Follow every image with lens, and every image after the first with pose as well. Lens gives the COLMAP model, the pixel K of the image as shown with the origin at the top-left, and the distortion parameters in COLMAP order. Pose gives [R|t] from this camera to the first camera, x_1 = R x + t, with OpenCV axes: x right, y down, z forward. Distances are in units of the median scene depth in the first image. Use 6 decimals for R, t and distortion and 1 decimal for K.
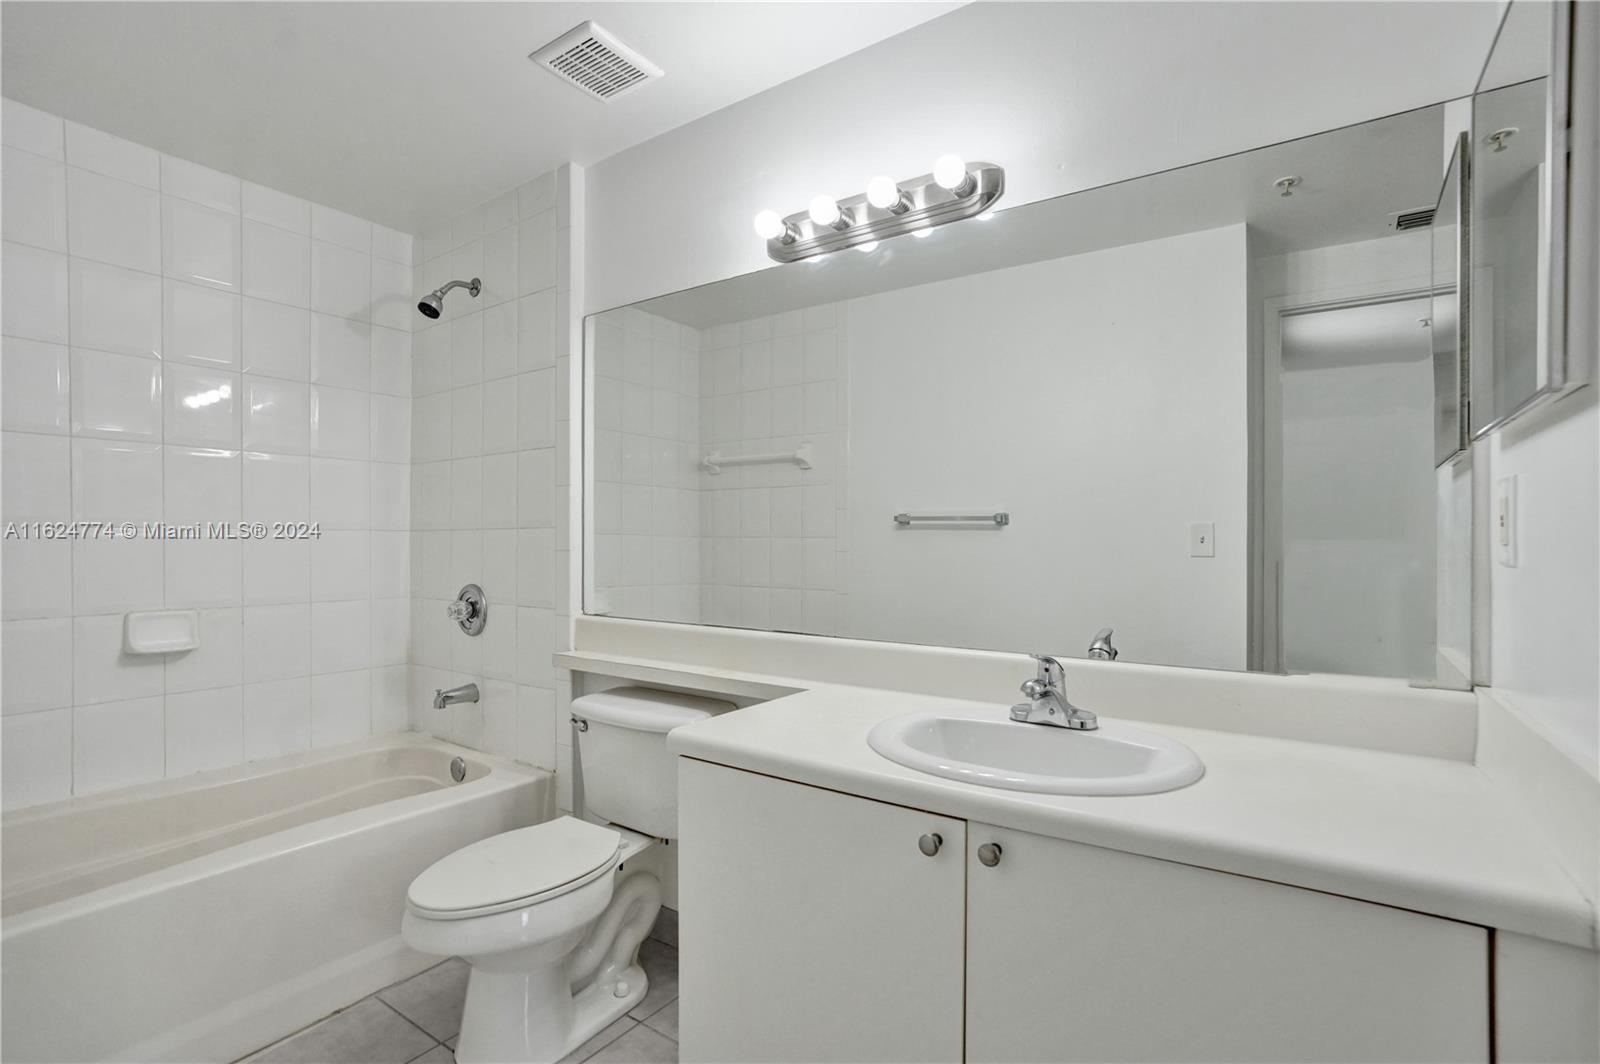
lens RADIAL K [[762.1, 0, 802.7], [0, 762.1, 531.2], [0, 0, 1]] dist [-0.052338, 0.028060]
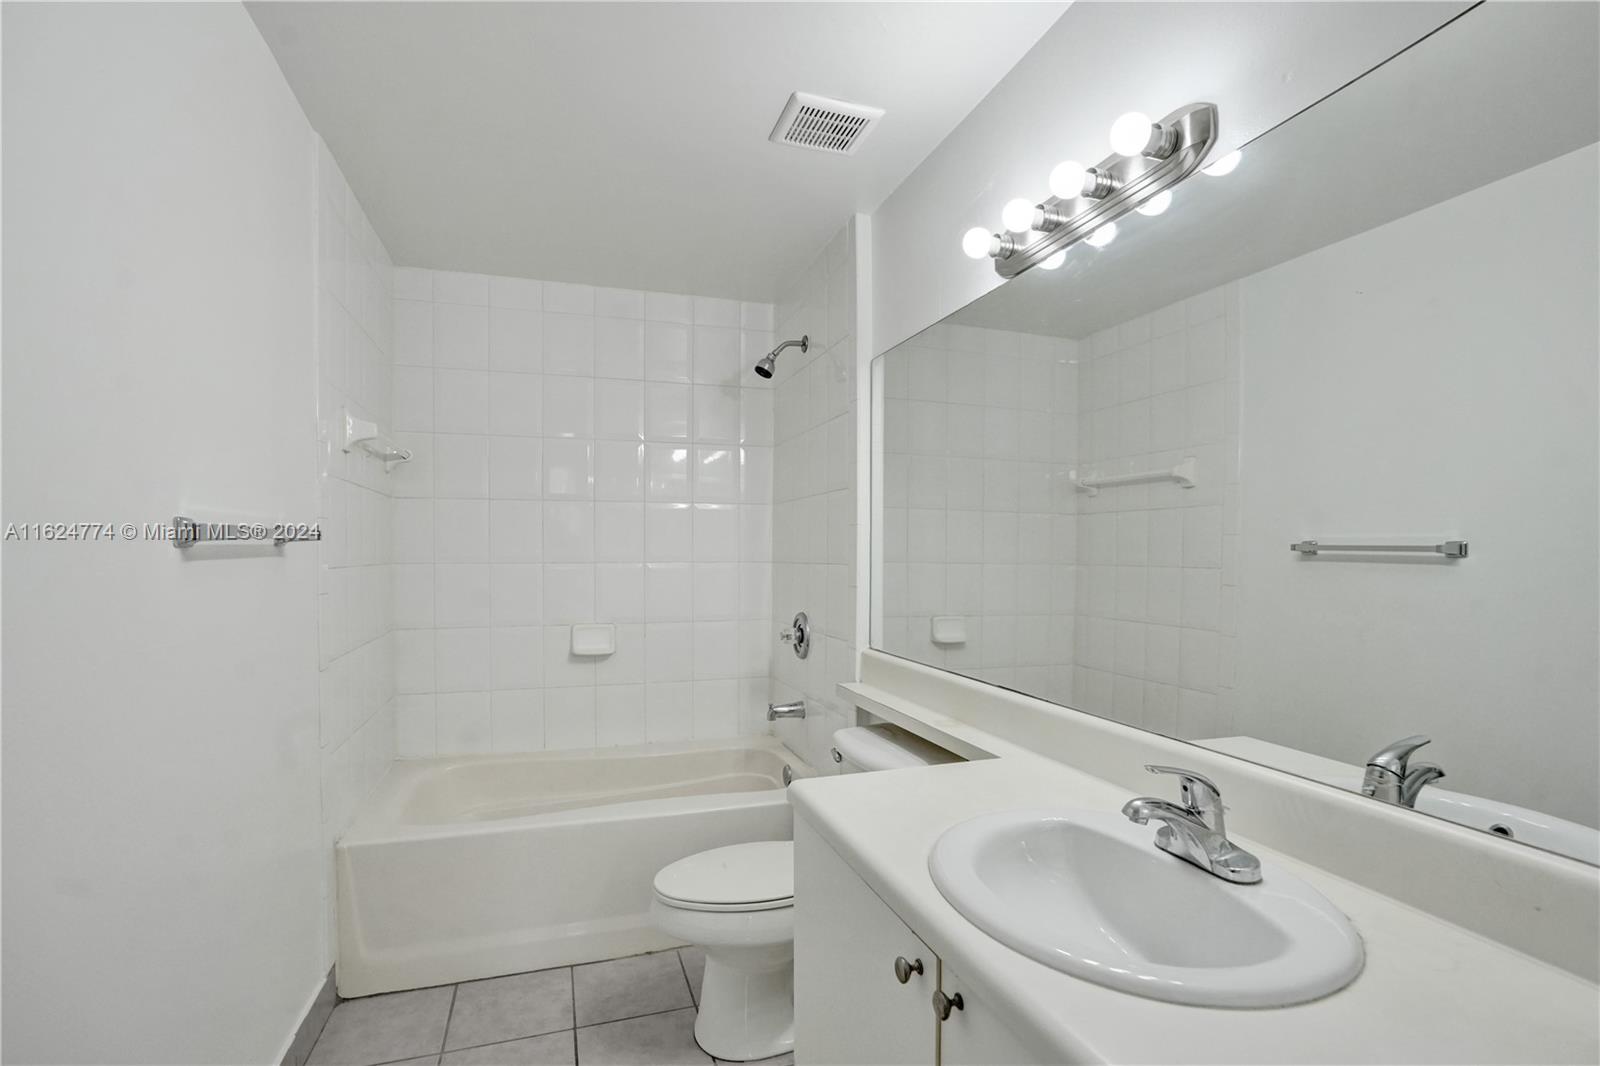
lens RADIAL K [[768.2, 0, 816.9], [0, 768.2, 553.5], [0, 0, 1]] dist [-0.050631, 0.029133]
pose [[0.803985, 0.002833, -0.594643, 0.262300], [0.005774, 0.999904, 0.012571, -0.031950], [0.594622, -0.013540, 0.803891, 0.106031]]
